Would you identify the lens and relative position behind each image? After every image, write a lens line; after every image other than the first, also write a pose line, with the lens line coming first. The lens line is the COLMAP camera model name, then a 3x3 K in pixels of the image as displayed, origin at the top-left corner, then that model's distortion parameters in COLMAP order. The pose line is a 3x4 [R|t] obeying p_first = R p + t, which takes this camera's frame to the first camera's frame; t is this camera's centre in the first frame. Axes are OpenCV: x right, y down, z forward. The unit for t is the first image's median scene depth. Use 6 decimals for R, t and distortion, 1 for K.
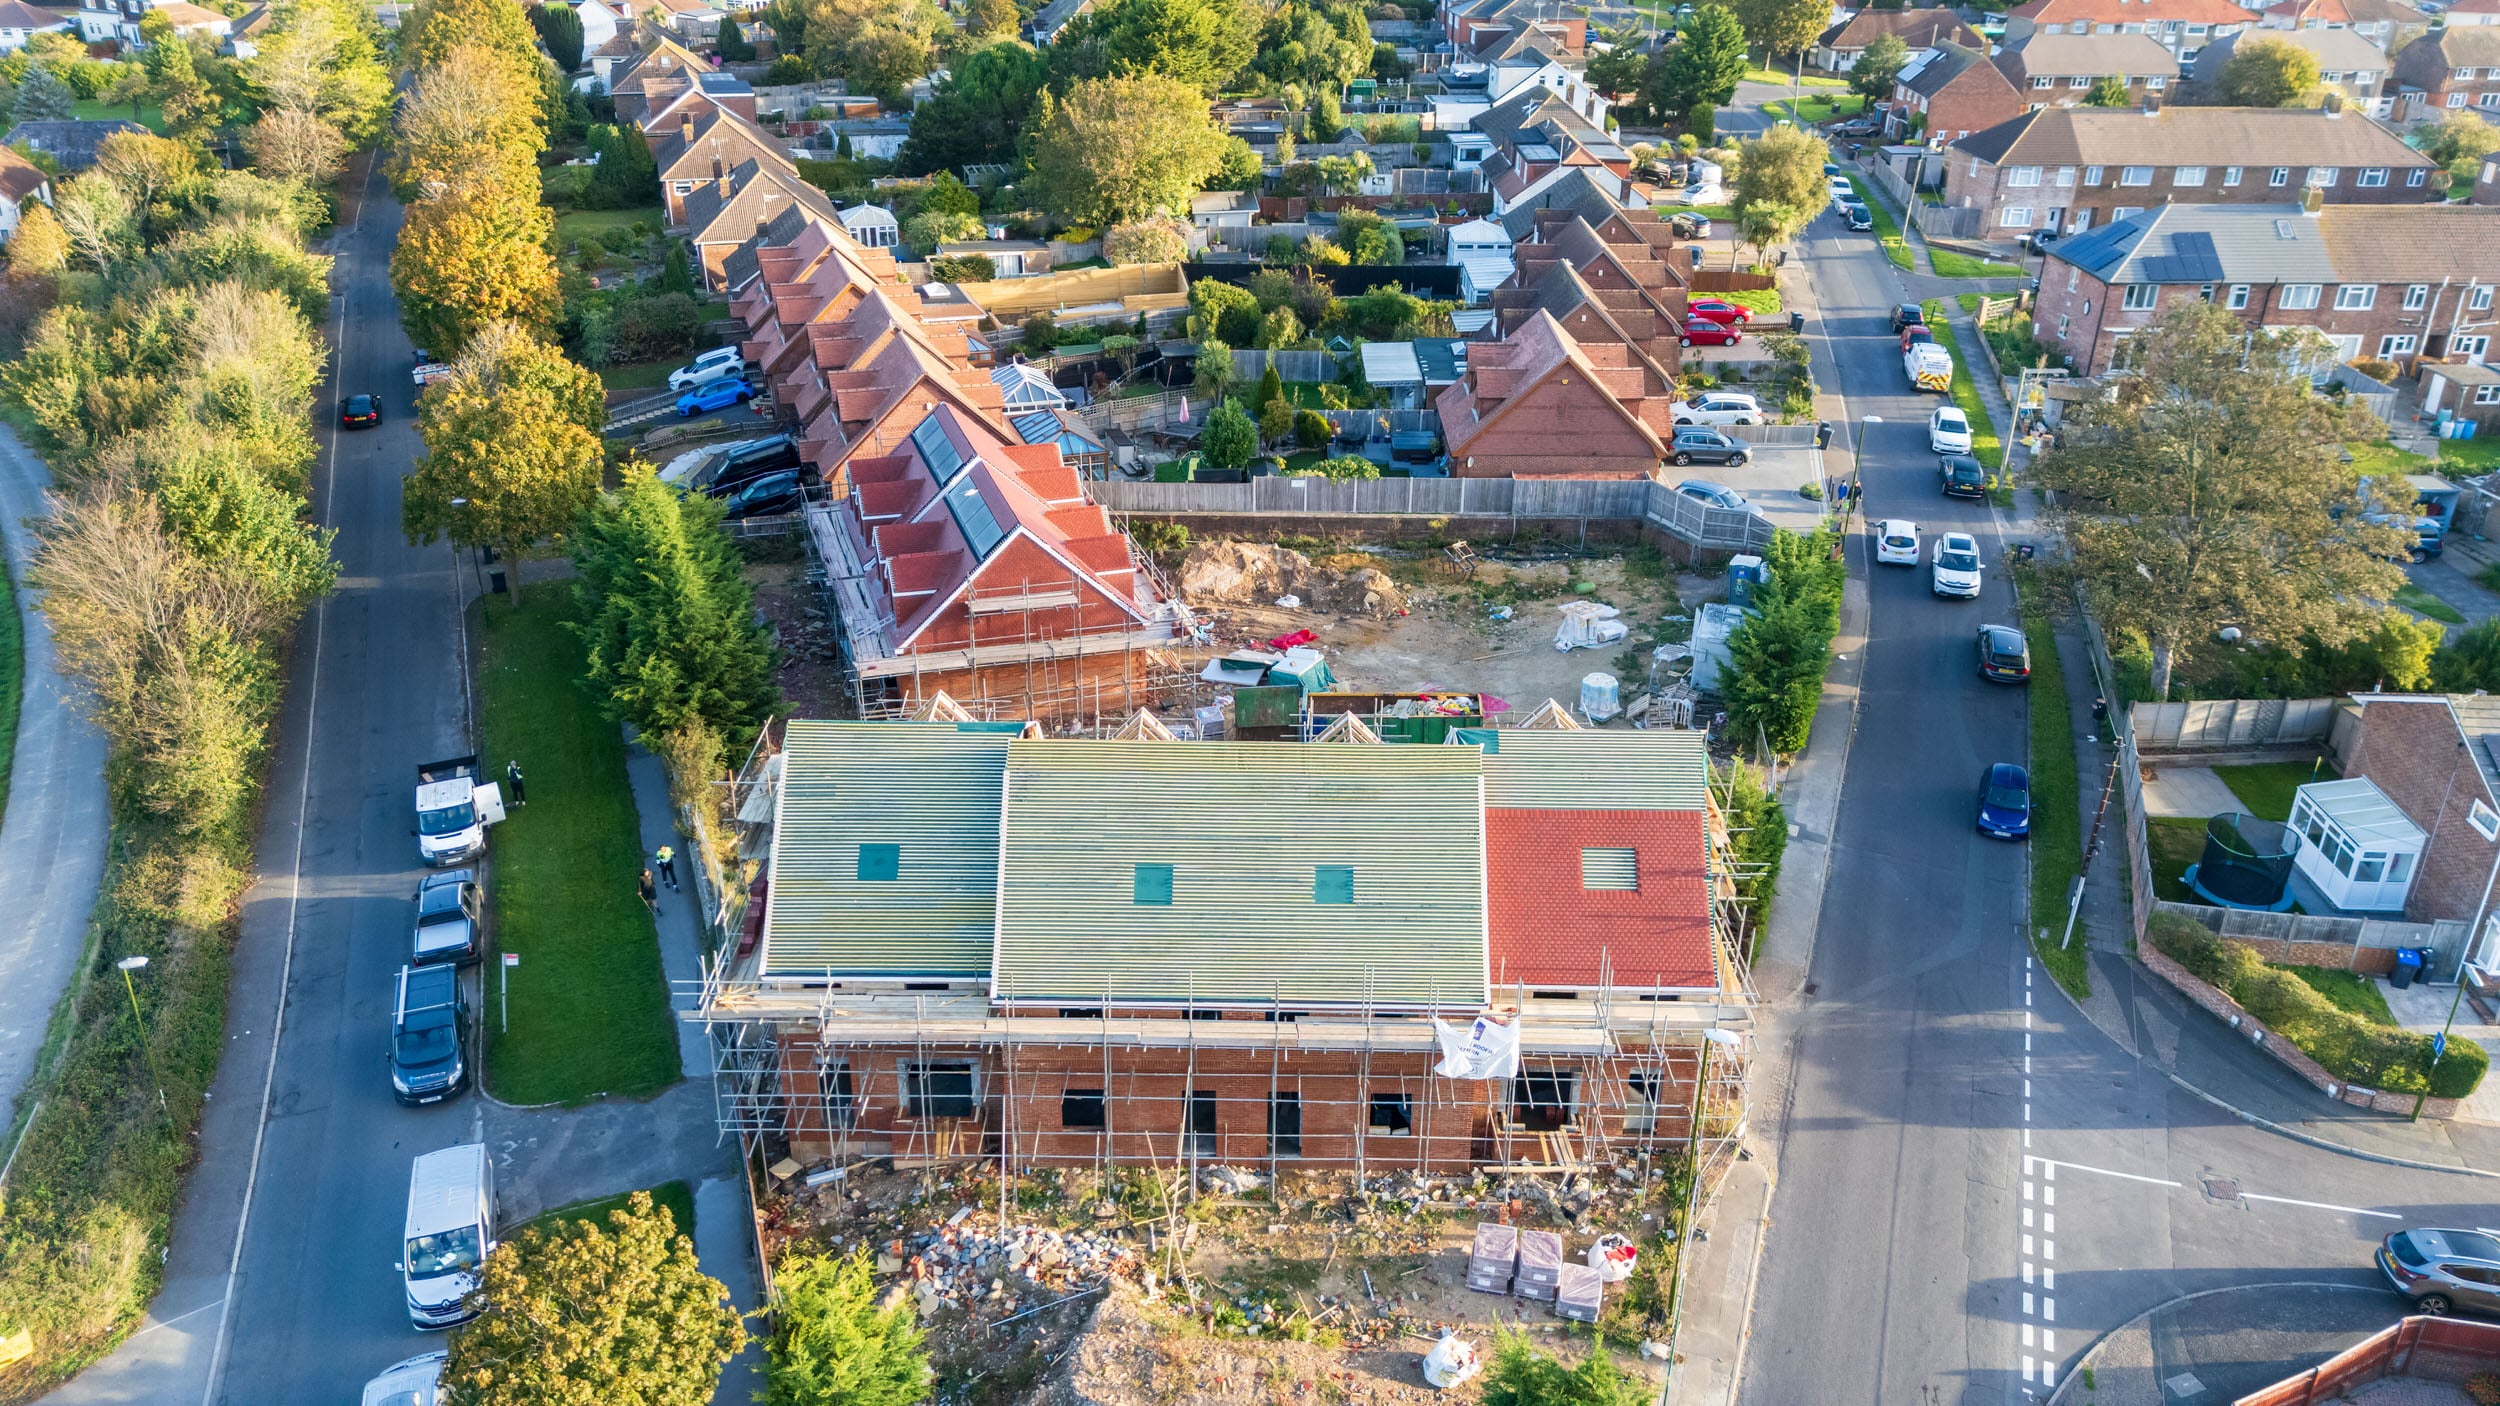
lens RADIAL K [[1836.3, 0, 1244.2], [0, 1836.3, 713.6], [0, 0, 1]] dist [0.088306, -0.087660]
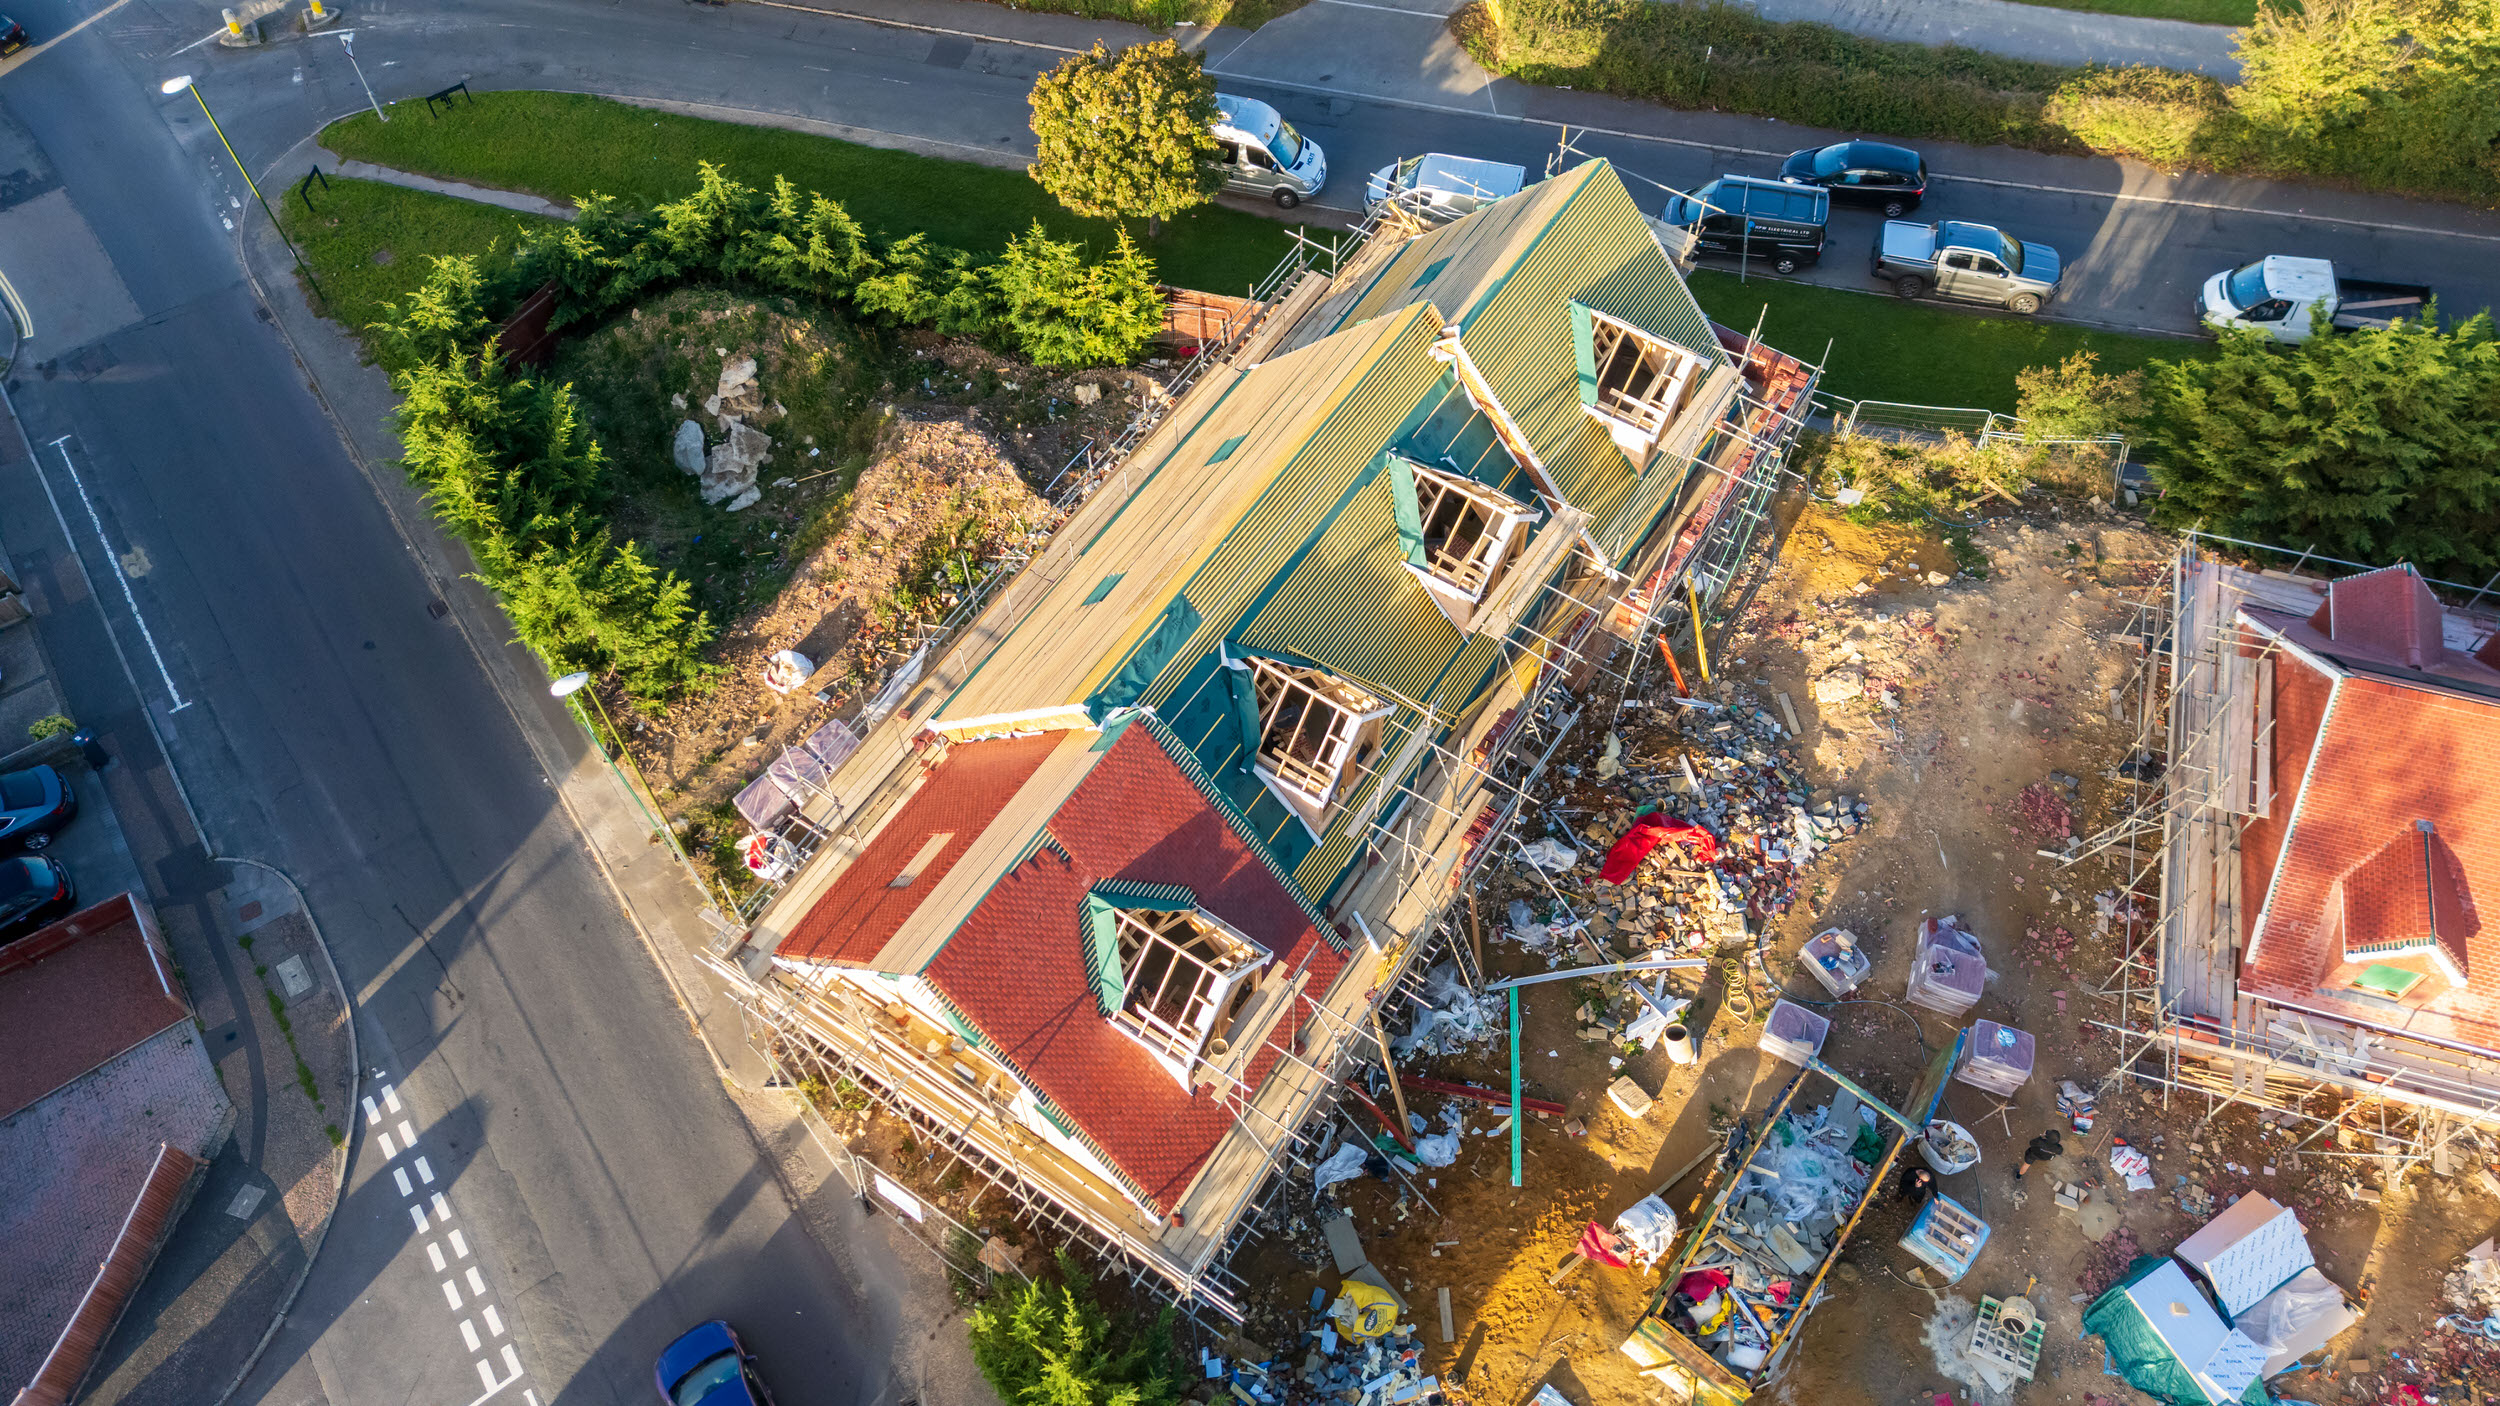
lens RADIAL K [[1836.3, 0, 1248.3], [0, 1836.3, 709.3], [0, 0, 1]] dist [0.088306, -0.087660]
pose [[-0.558919, 0.698933, -0.446209, 0.207414], [-0.348806, 0.290019, 0.891192, -0.321123], [0.752293, 0.653744, 0.081695, 0.504843]]
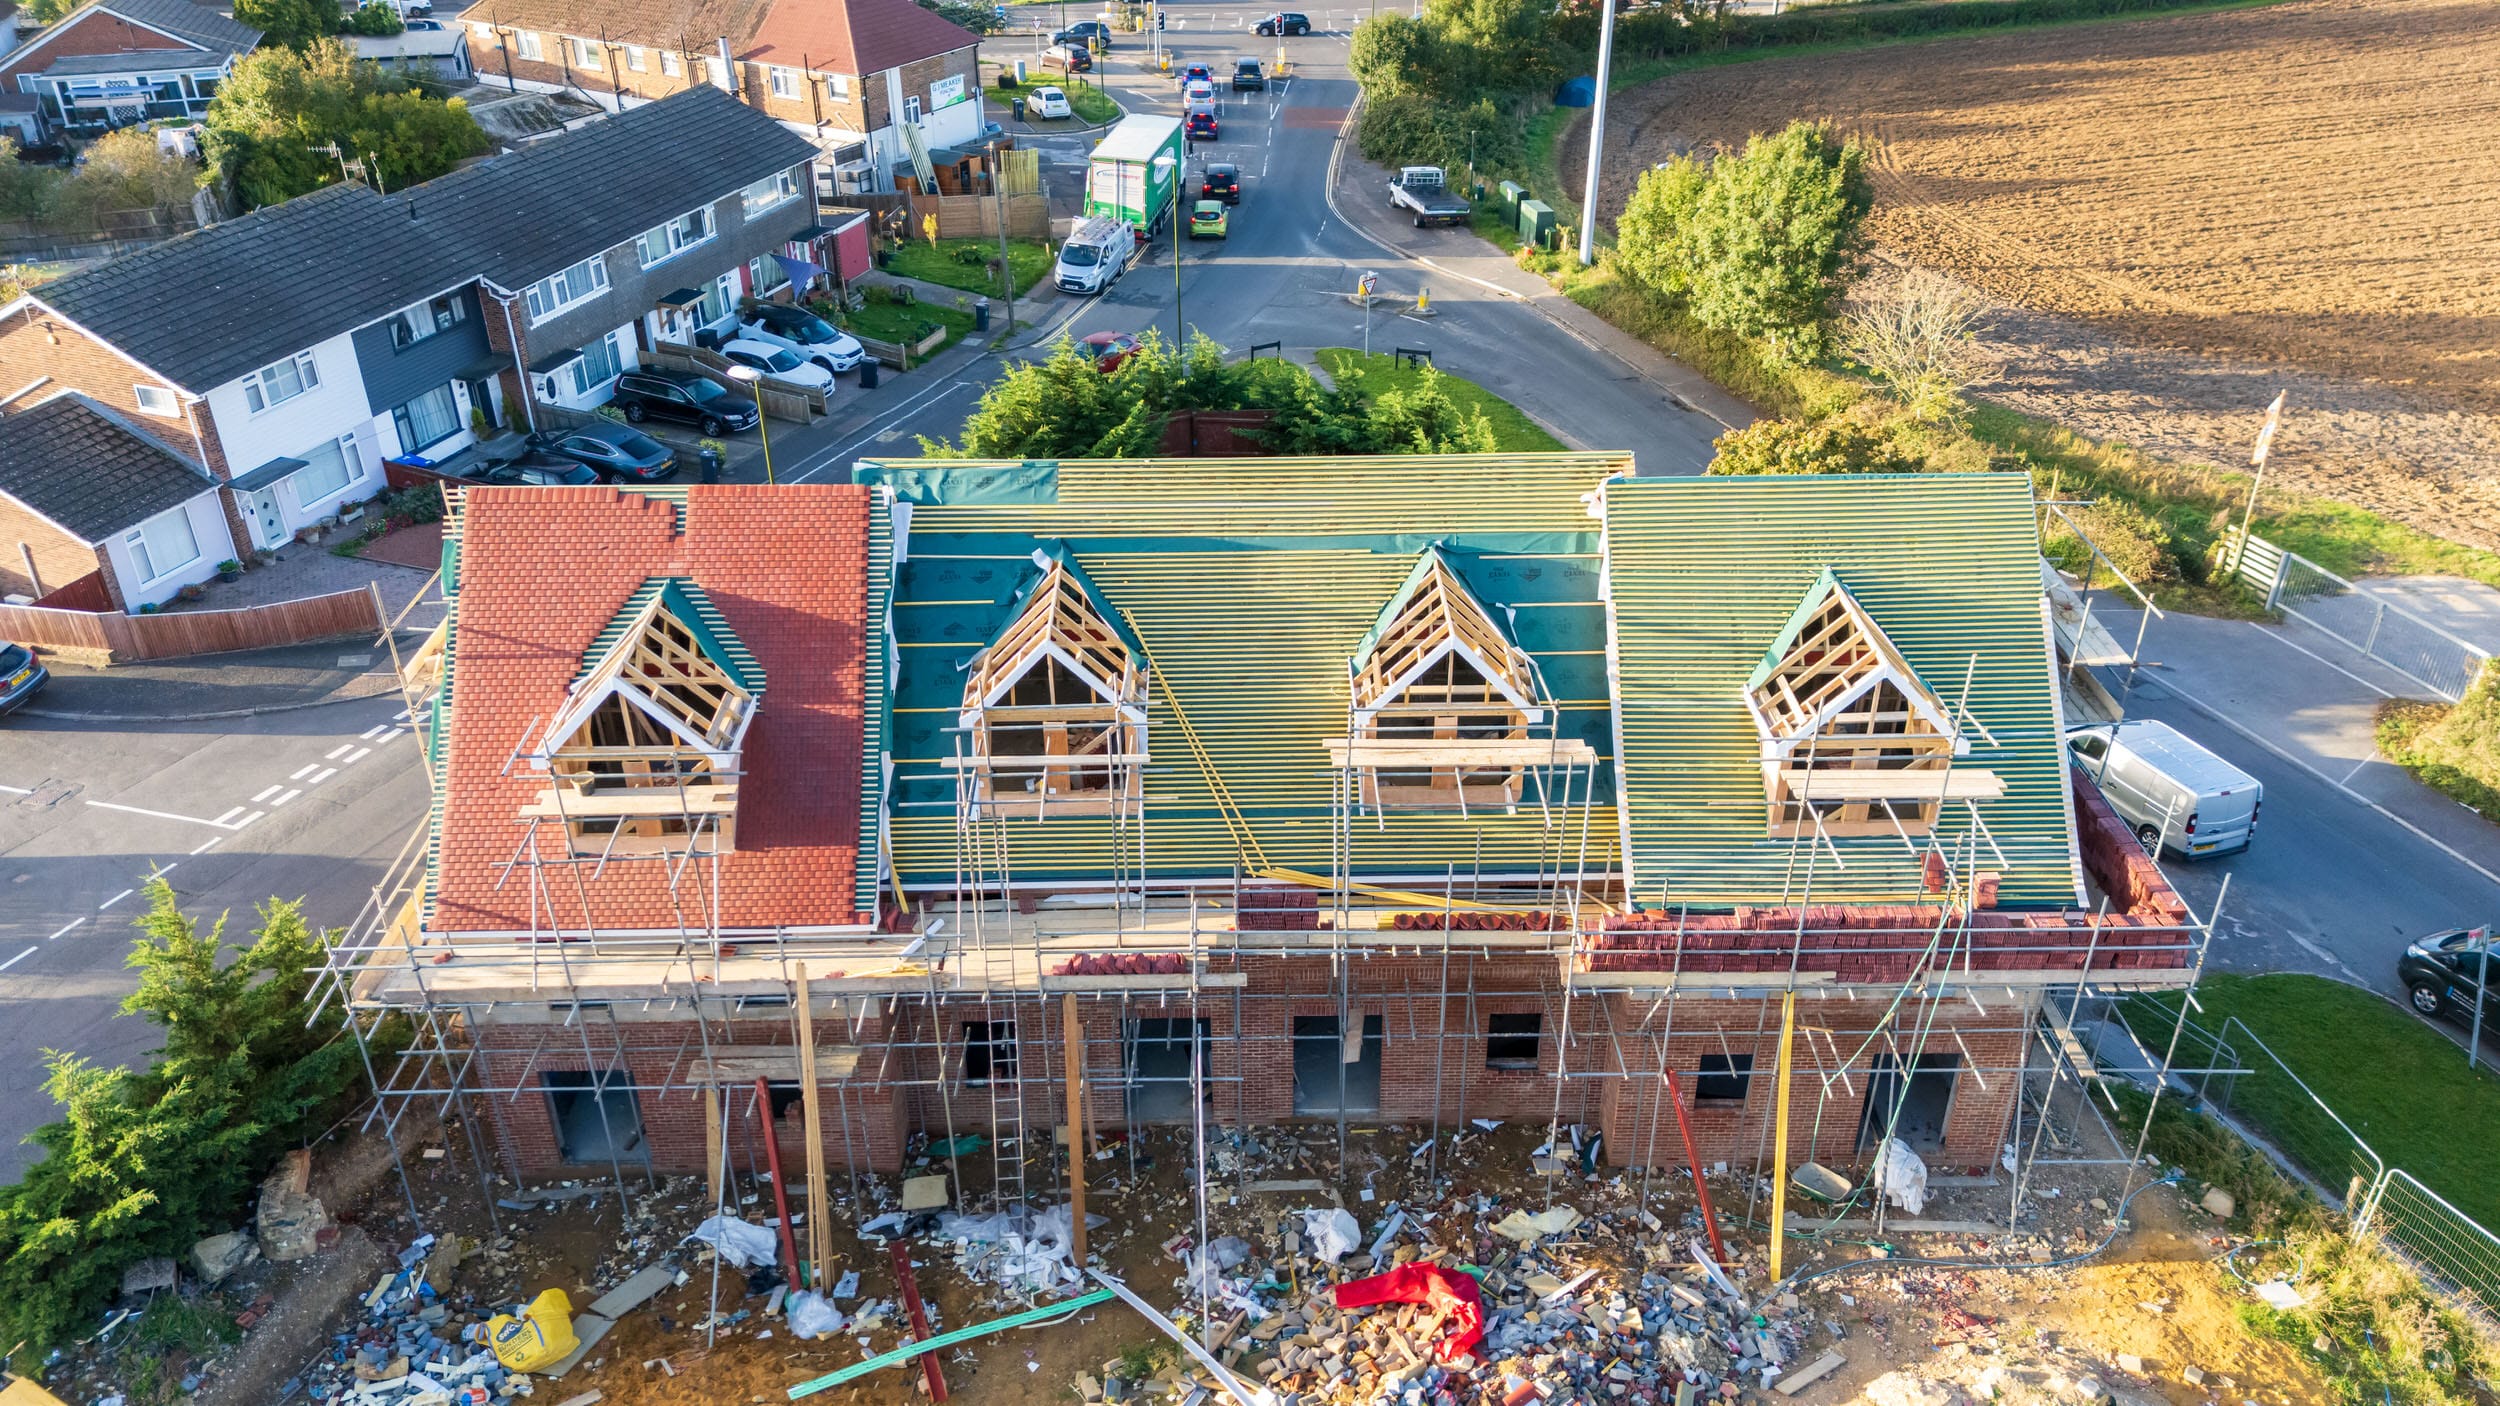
lens RADIAL K [[1836.3, 0, 1251.2], [0, 1836.3, 713.3], [0, 0, 1]] dist [0.088306, -0.087660]
pose [[-0.999883, 0.005944, -0.014081, 0.003277], [-0.008317, 0.561357, 0.827532, -0.224042], [0.012824, 0.827552, -0.561242, 0.720625]]
